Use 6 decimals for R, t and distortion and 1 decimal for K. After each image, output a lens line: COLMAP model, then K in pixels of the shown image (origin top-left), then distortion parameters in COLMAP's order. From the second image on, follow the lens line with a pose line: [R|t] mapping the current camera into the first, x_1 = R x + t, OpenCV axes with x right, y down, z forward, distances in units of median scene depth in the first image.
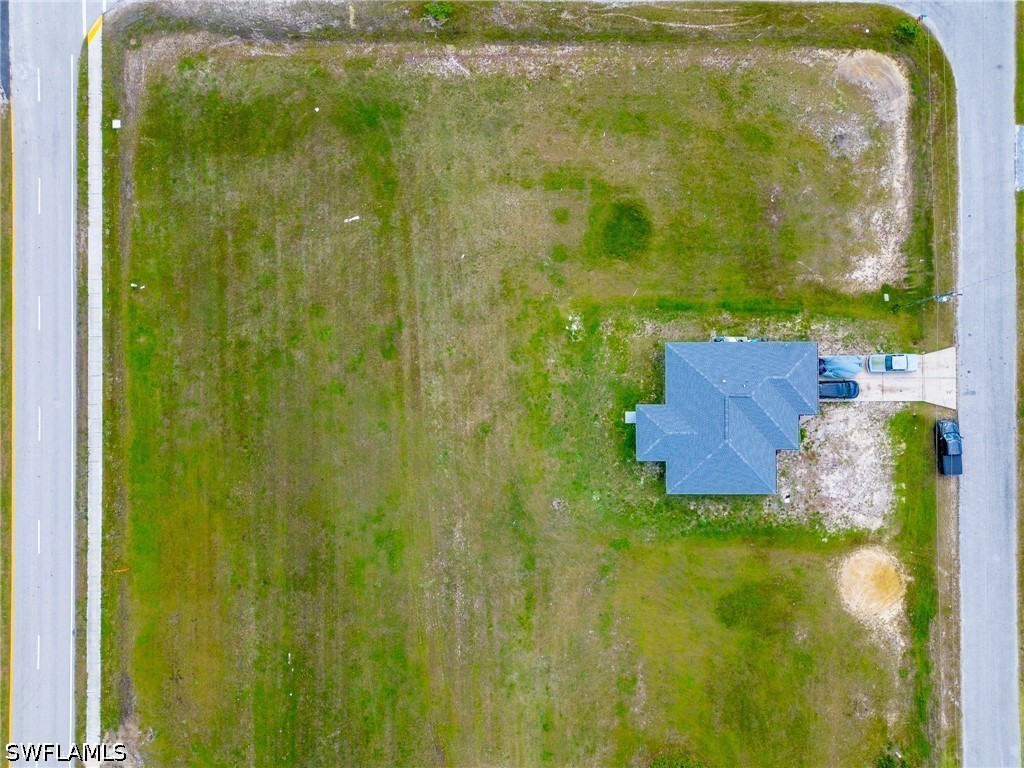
lens RADIAL K [[730.7, 0, 529.7], [0, 730.7, 390.2], [0, 0, 1]] dist [0.059451, -0.046335]
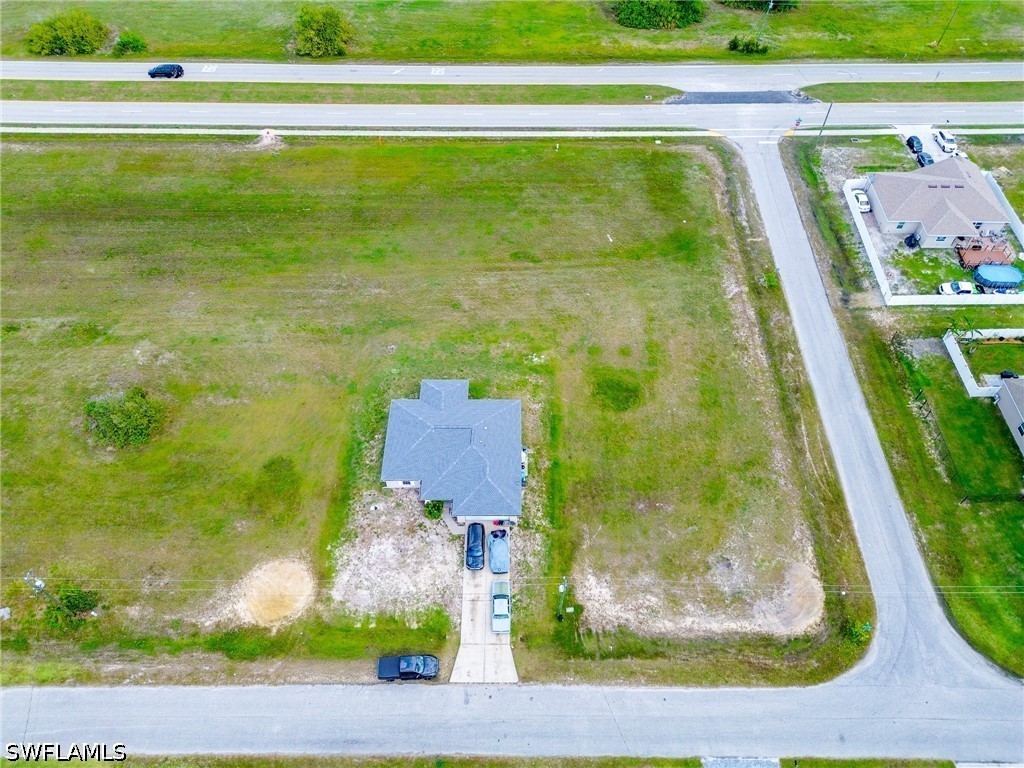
lens RADIAL K [[727.3, 0, 512.0], [0, 727.3, 384.0], [0, 0, 1]] dist [0.064686, -0.054461]
pose [[-0.006585, 0.790922, -0.611881, 0.835738], [-0.999918, 0.001497, 0.012695, -0.062717], [0.010957, 0.611915, 0.790848, 0.065172]]
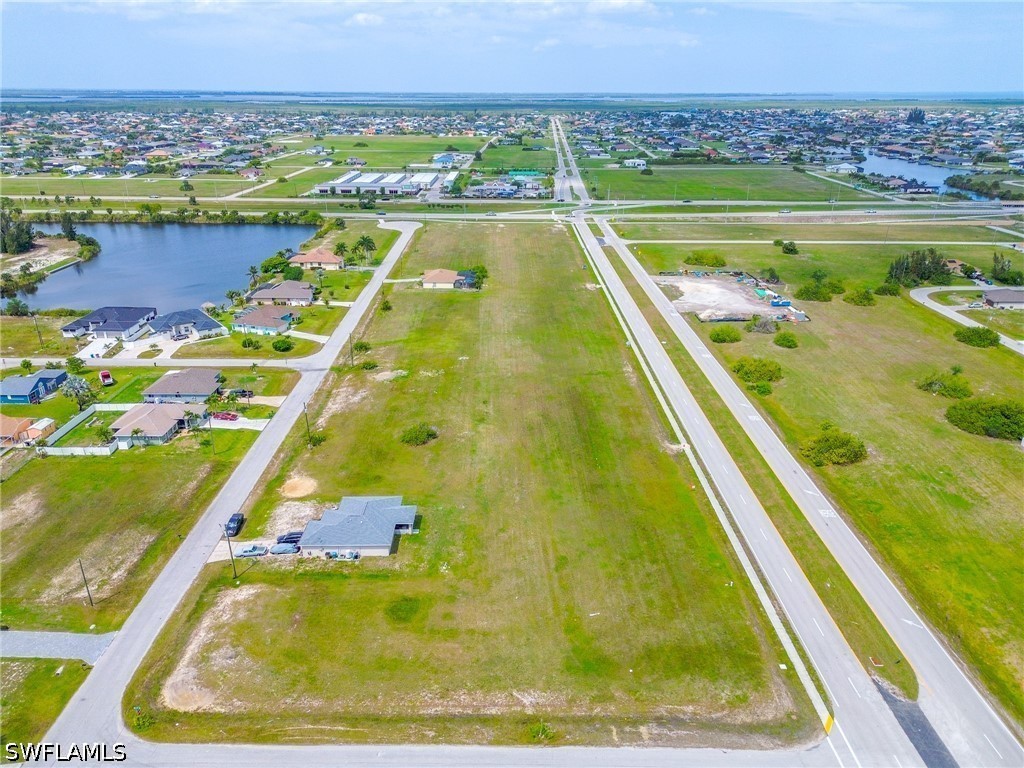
lens RADIAL K [[727.3, 0, 512.0], [0, 727.3, 384.0], [0, 0, 1]] dist [0.064686, -0.054461]
pose [[-0.999974, 0.002395, -0.006813, -0.072711], [-0.007217, -0.365276, 0.930871, -1.393511], [-0.000260, 0.930896, 0.365284, 0.065309]]
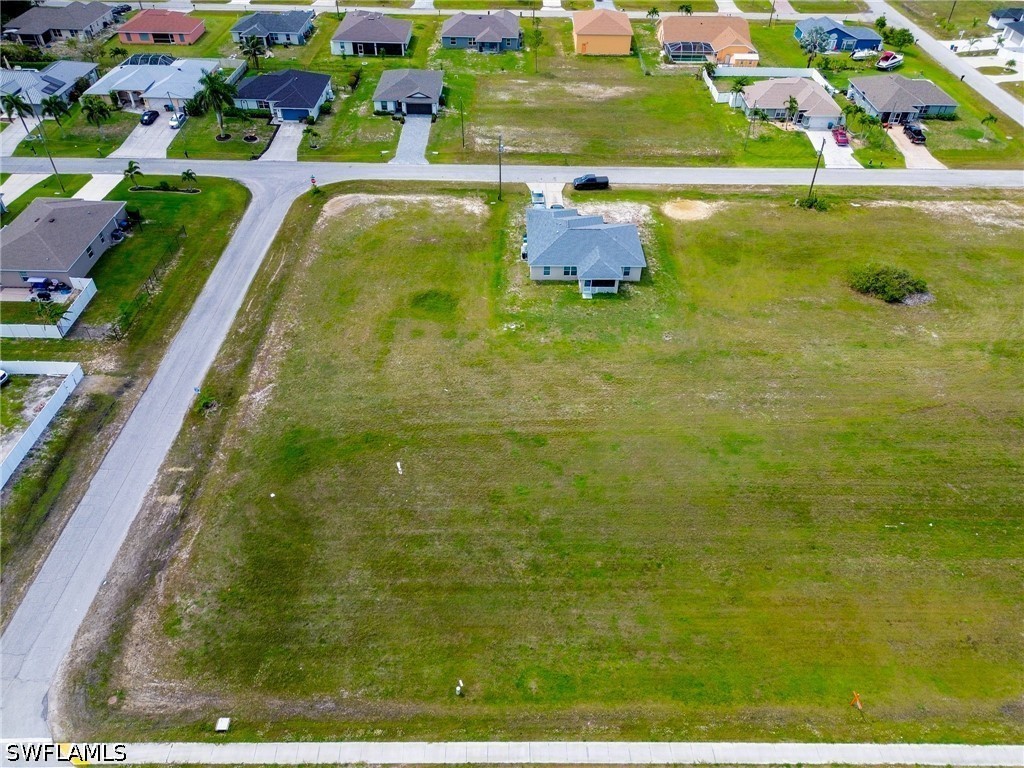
lens RADIAL K [[740.5, 0, 512.0], [0, 740.5, 384.0], [0, 0, 1]] dist [0.063357, -0.053678]
pose [[-0.001843, -0.654339, 0.756199, -0.889155], [0.999689, 0.017605, 0.017670, -0.107451], [-0.024875, 0.755997, 0.654103, 0.296753]]
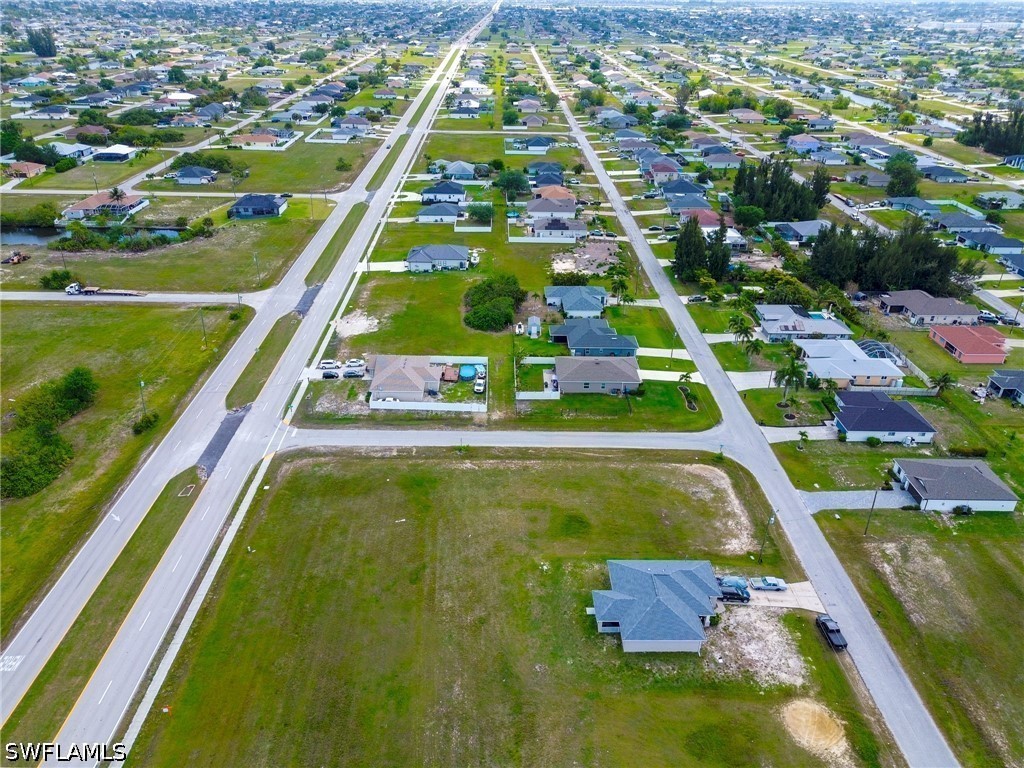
lens RADIAL K [[740.5, 0, 512.0], [0, 740.5, 384.0], [0, 0, 1]] dist [0.063357, -0.053678]
pose [[0.999742, 0.009720, 0.020506, -0.038128], [0.013374, 0.477629, -0.878460, 1.030668], [-0.018333, 0.878508, 0.477376, -0.021807]]
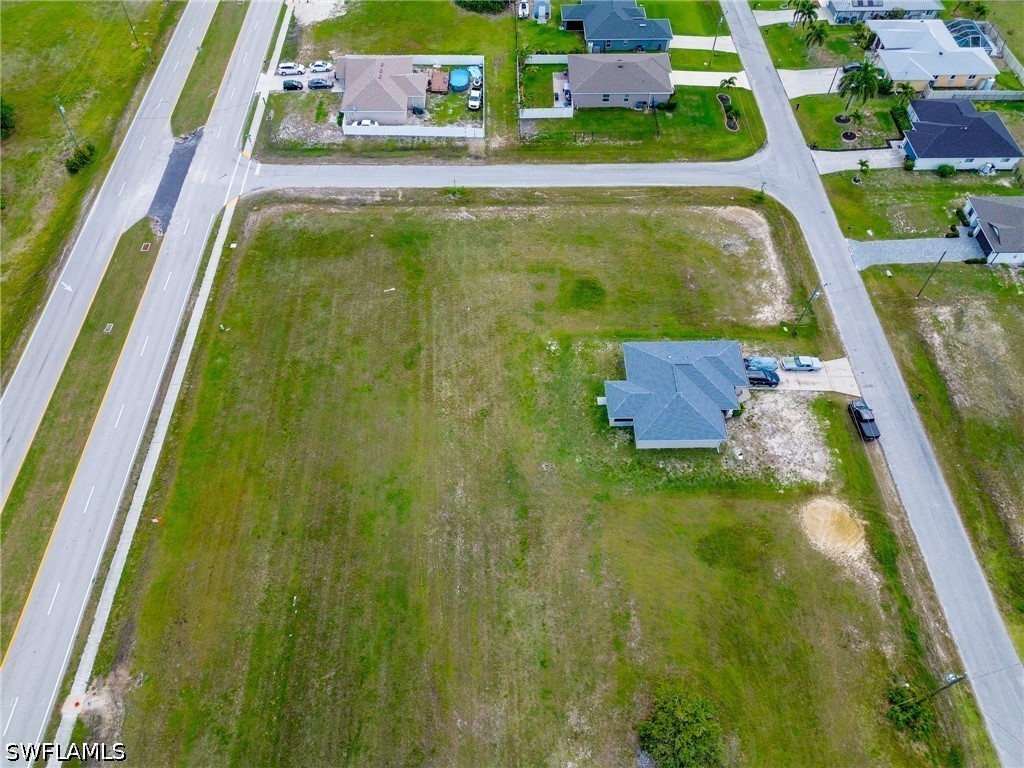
lens RADIAL K [[727.3, 0, 512.0], [0, 727.3, 384.0], [0, 0, 1]] dist [0.064686, -0.054461]
pose [[0.999876, -0.011273, 0.010958, -0.026986], [0.015542, 0.813792, -0.580949, 0.718411], [-0.002368, 0.581047, 0.813866, -0.019367]]
